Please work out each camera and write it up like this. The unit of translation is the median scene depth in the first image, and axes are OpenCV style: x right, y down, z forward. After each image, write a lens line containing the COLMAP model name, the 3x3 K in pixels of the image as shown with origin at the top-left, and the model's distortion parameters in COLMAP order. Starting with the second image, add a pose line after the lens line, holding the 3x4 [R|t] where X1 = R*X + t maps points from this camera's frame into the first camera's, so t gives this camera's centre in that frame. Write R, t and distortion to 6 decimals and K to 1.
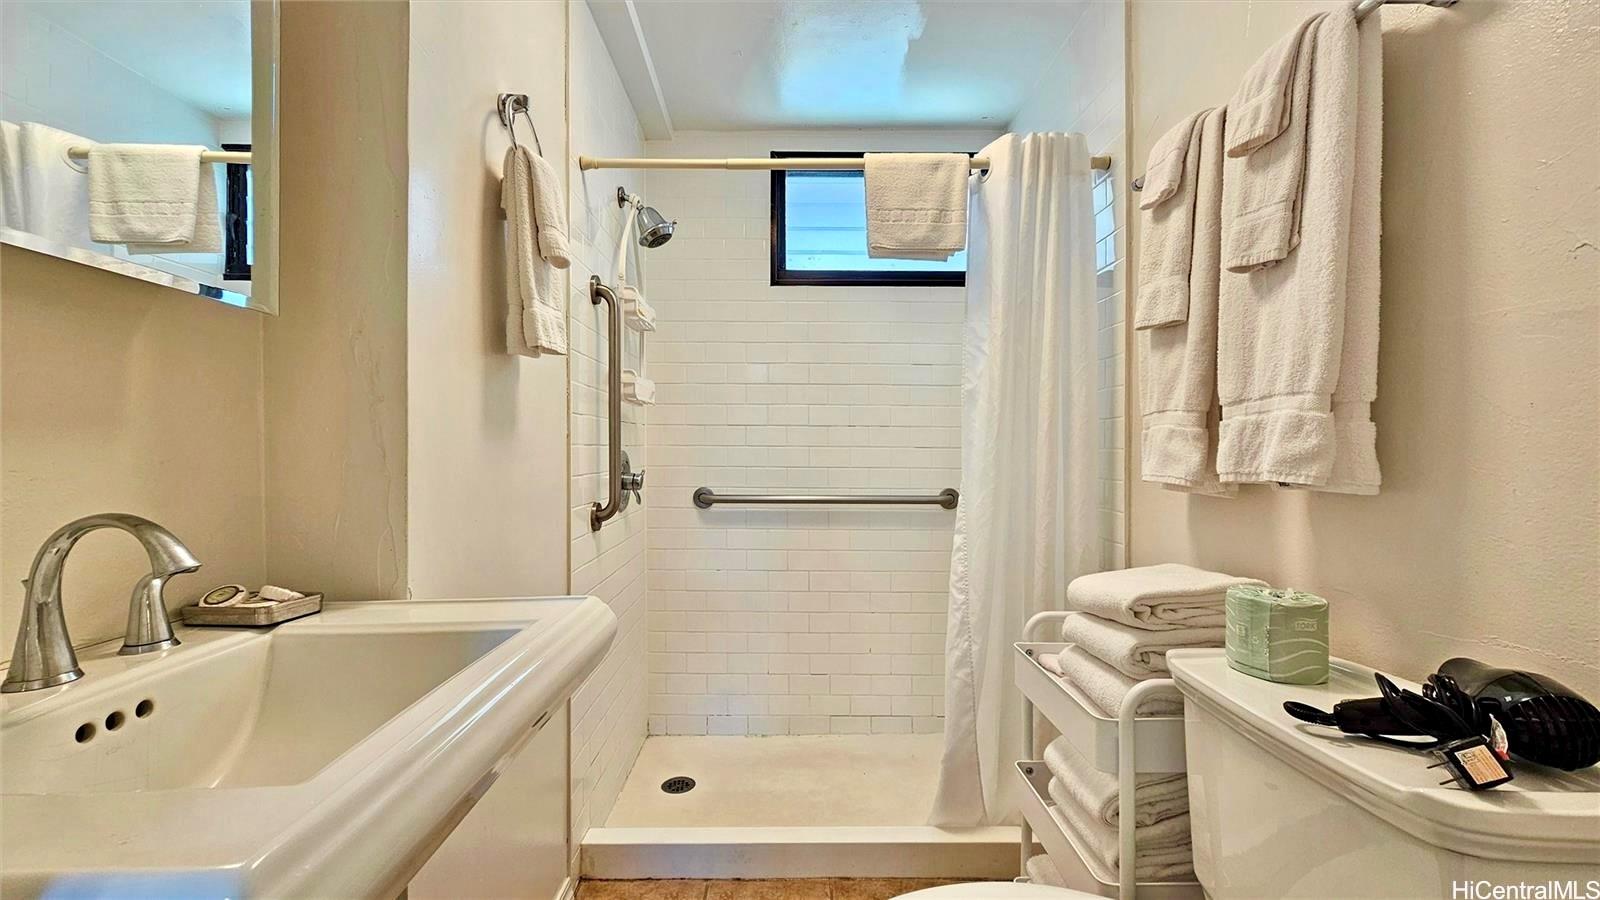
lens RADIAL K [[653.6, 0, 791.4], [0, 653.6, 432.8], [0, 0, 1]] dist [0.000784, -0.000393]
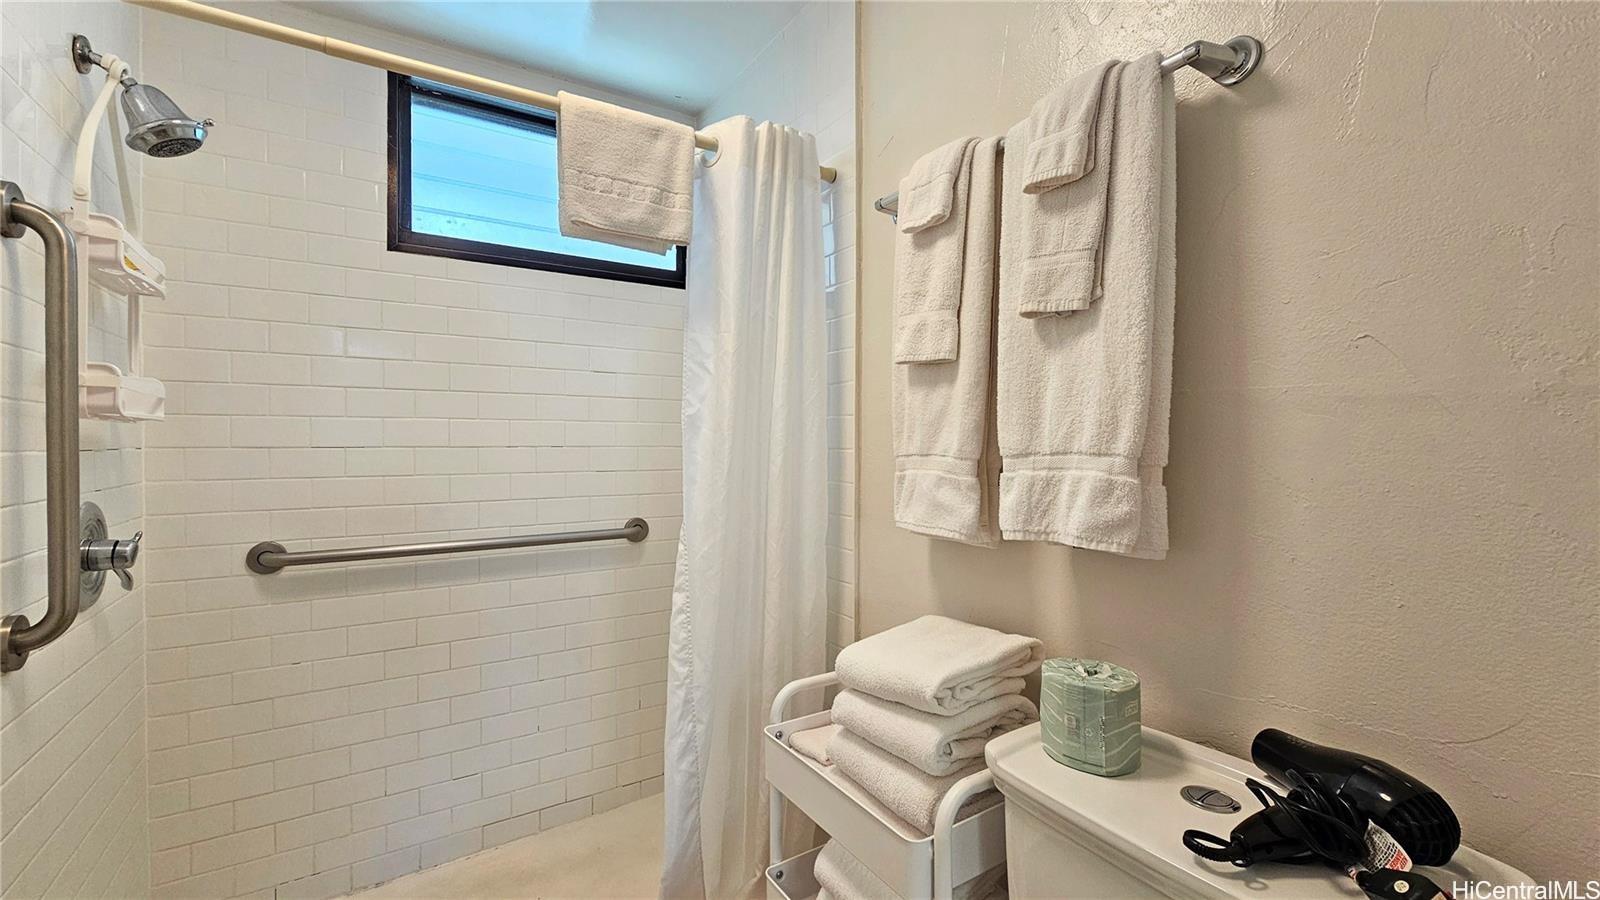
lens RADIAL K [[662.3, 0, 823.4], [0, 662.3, 437.7], [0, 0, 1]] dist [-0.001132, -0.000290]
pose [[0.836486, -0.001583, 0.547985, -0.063787], [-0.004219, 0.999948, 0.009330, -0.063300], [-0.547971, -0.010116, 0.836436, 0.287832]]
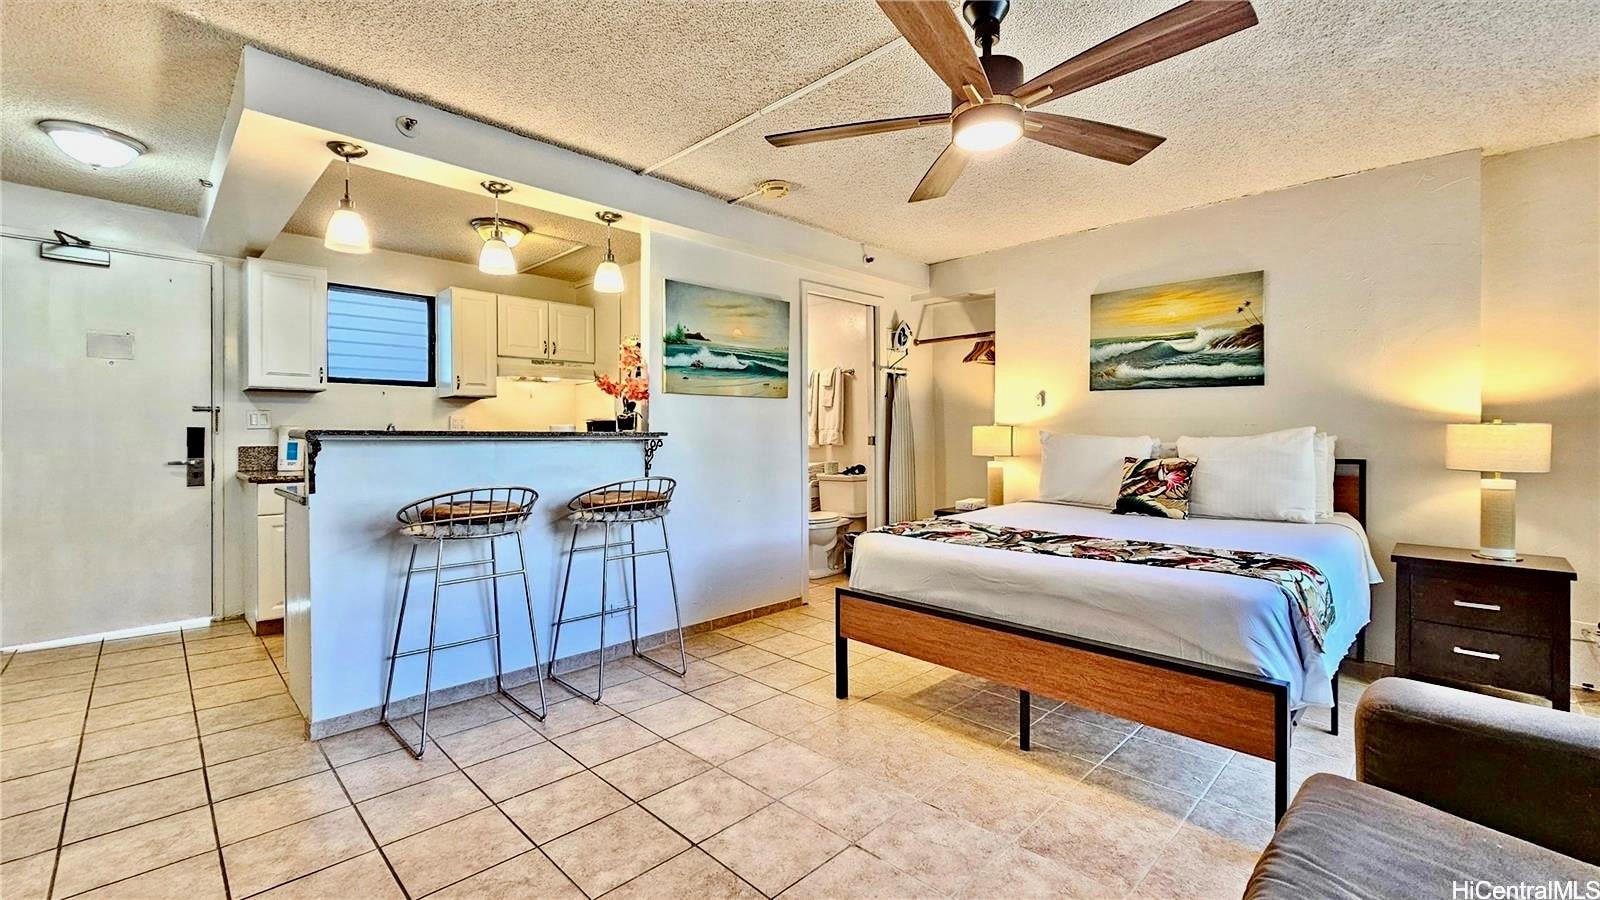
lens RADIAL K [[653.6, 0, 791.4], [0, 653.6, 432.8], [0, 0, 1]] dist [0.000784, -0.000393]
pose [[0.715453, -0.001800, 0.698659, -2.647636], [-0.003971, 0.999970, 0.006642, -0.045331], [-0.698650, -0.007526, 0.715424, -2.174131]]
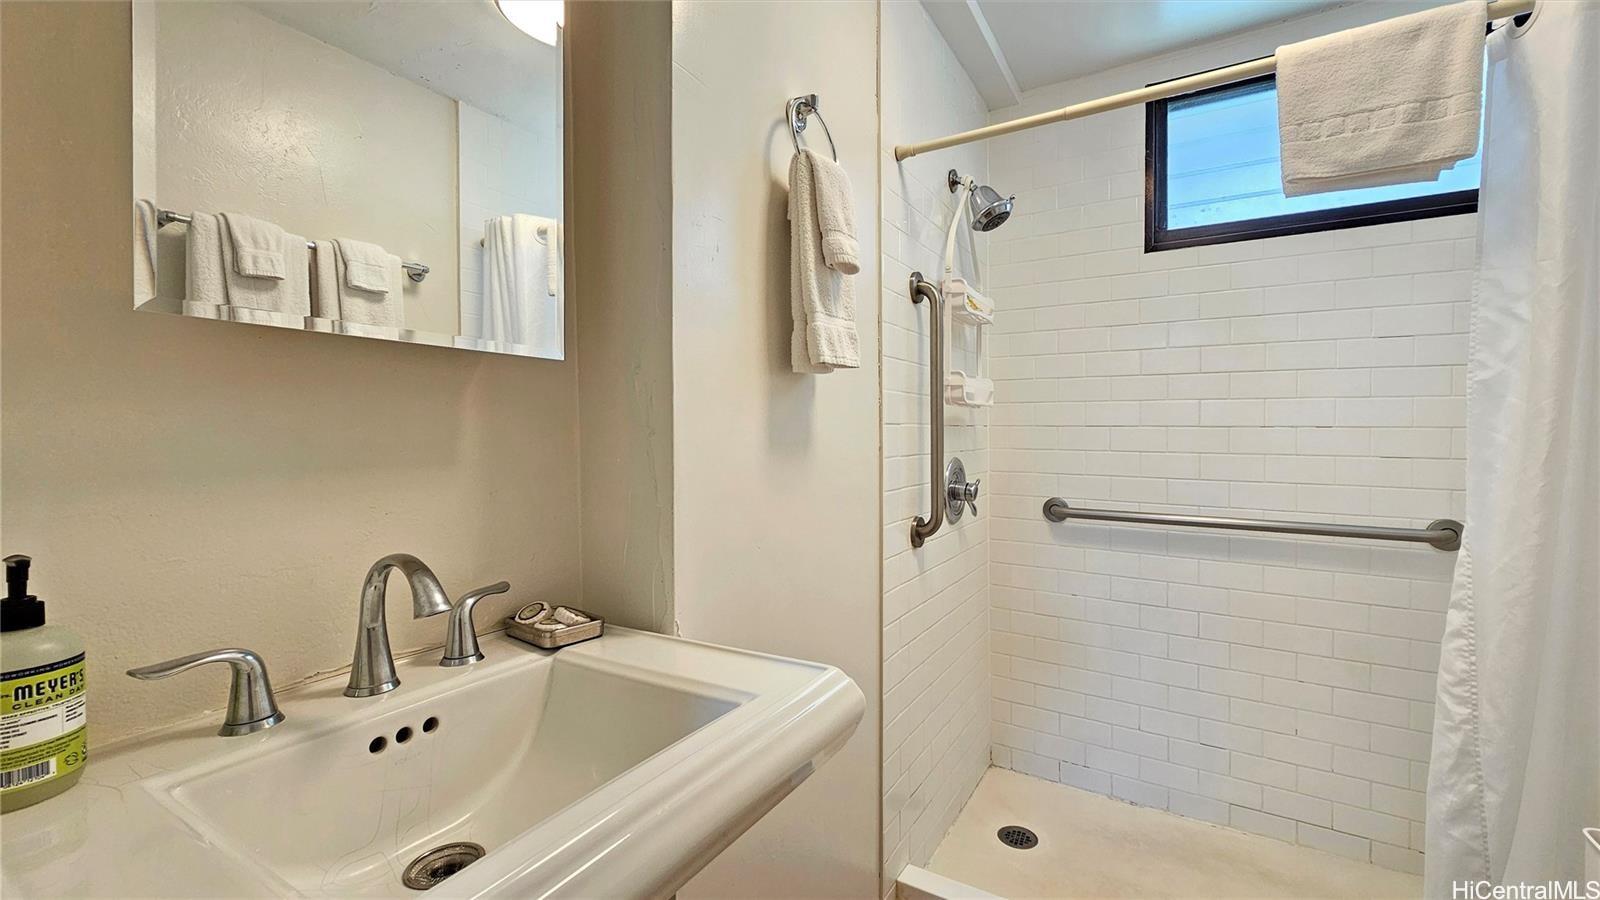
lens RADIAL K [[653.6, 0, 791.4], [0, 653.6, 432.8], [0, 0, 1]] dist [0.000784, -0.000393]
pose [[0.846166, 0.003136, -0.532910, 0.063847], [0.007752, 0.999804, 0.018192, -0.044839], [0.532863, -0.019524, 0.845976, 0.168798]]
